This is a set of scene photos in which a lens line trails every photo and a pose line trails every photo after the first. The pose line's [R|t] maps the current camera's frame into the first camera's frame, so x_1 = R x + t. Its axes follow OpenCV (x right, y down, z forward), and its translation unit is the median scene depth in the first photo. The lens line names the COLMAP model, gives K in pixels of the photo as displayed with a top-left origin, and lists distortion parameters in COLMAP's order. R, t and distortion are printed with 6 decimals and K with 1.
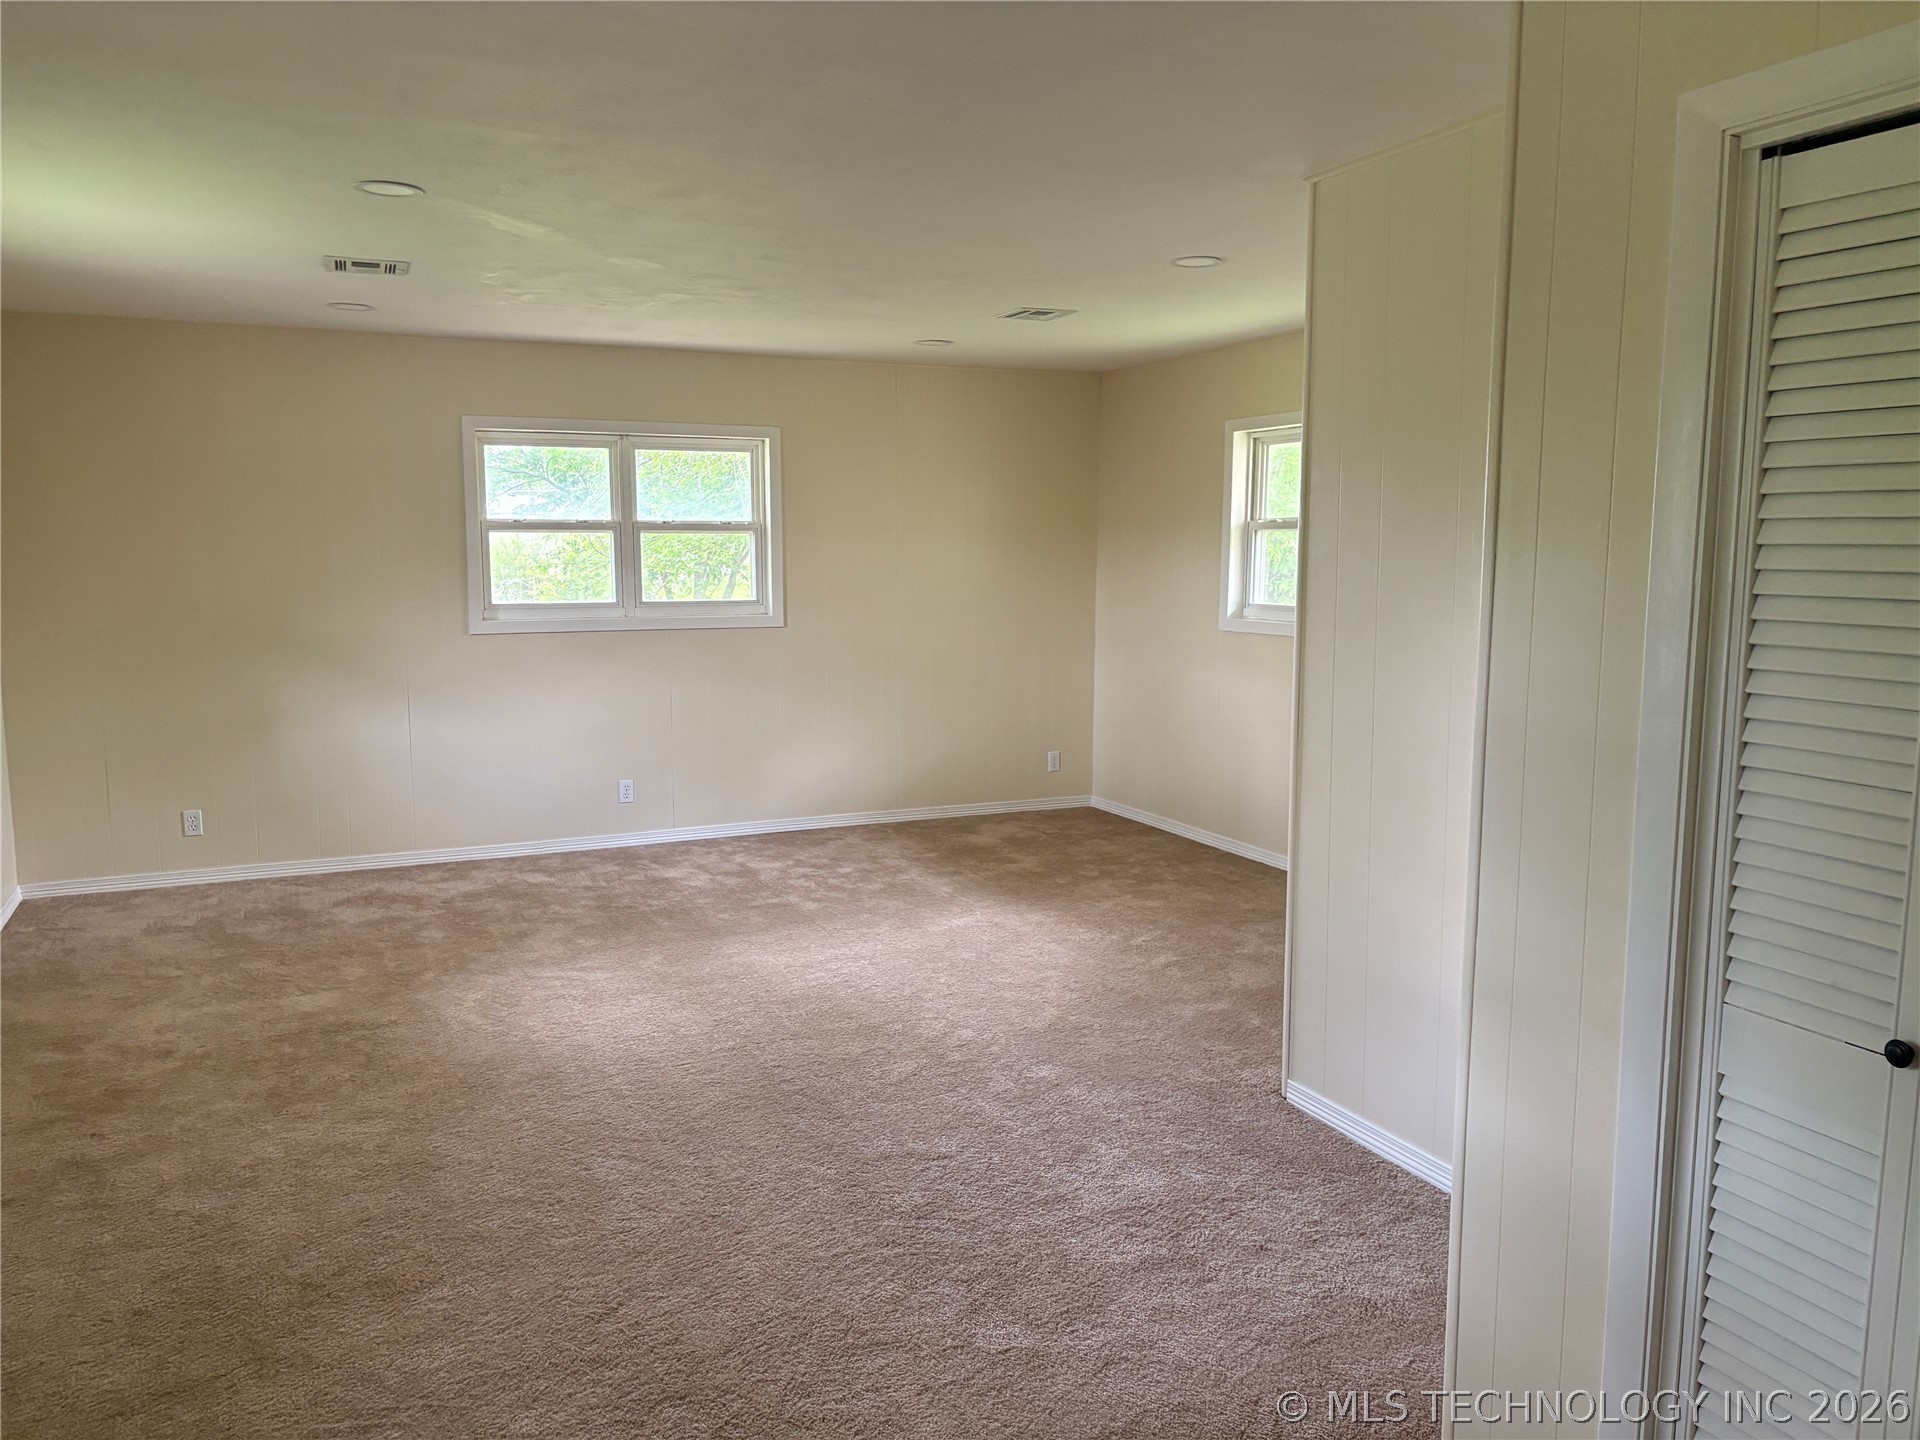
lens RADIAL K [[1466.0, 0, 944.5], [0, 1466.0, 728.1], [0, 0, 1]] dist [0.031598, 0.006065]
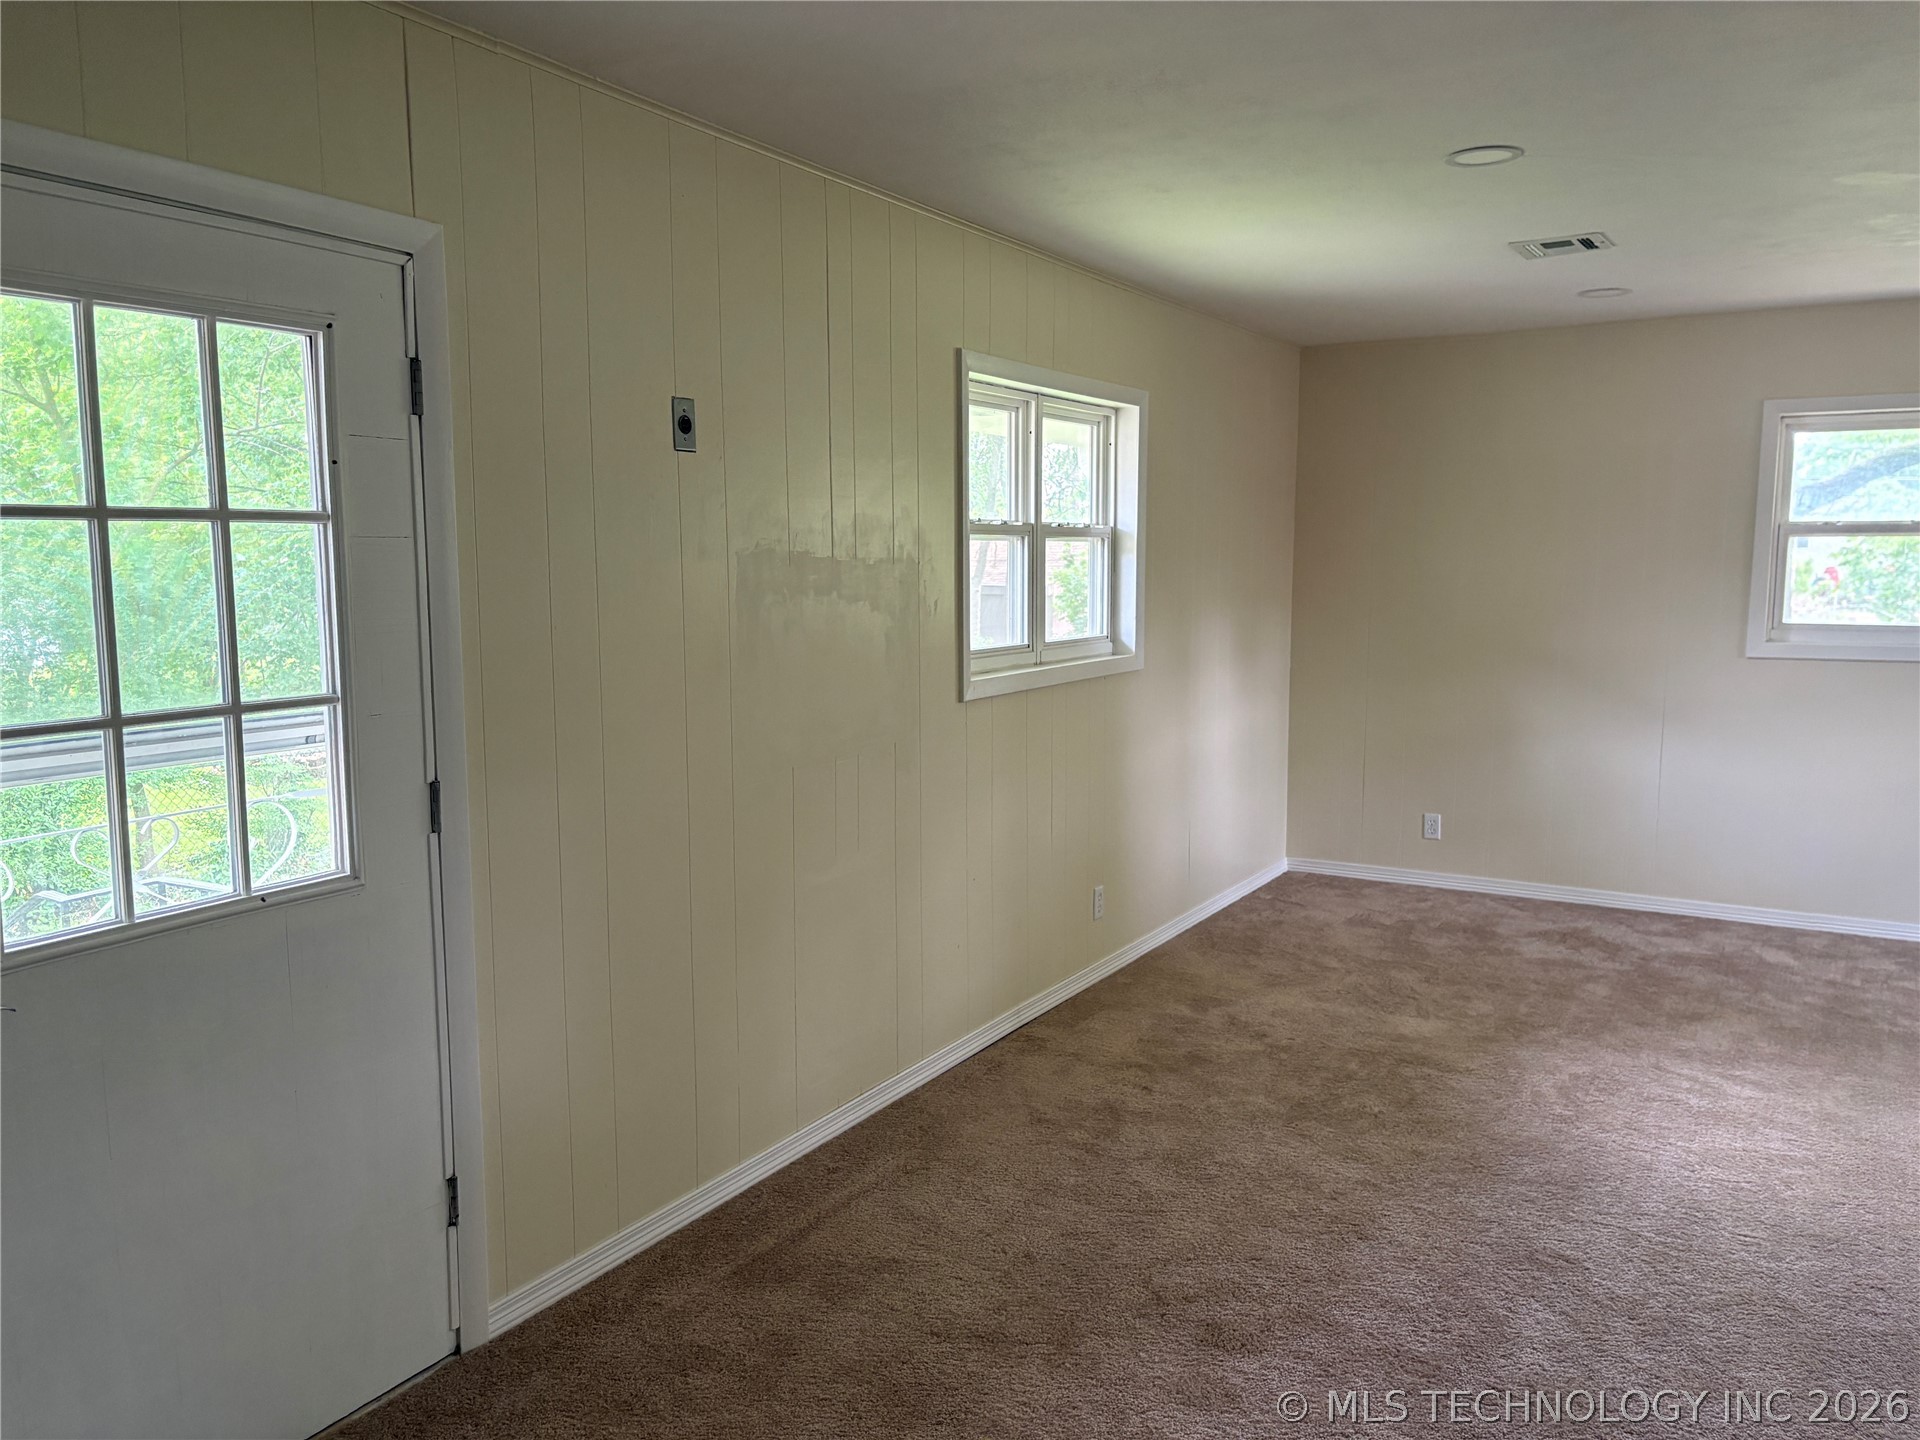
lens RADIAL K [[1466.0, 0, 944.5], [0, 1466.0, 728.1], [0, 0, 1]] dist [0.031598, 0.006065]
pose [[0.578010, 0.097475, -0.810187, 0.143731], [-0.103338, 0.993591, 0.045816, -0.018840], [0.809460, 0.057241, 0.584379, 0.164980]]
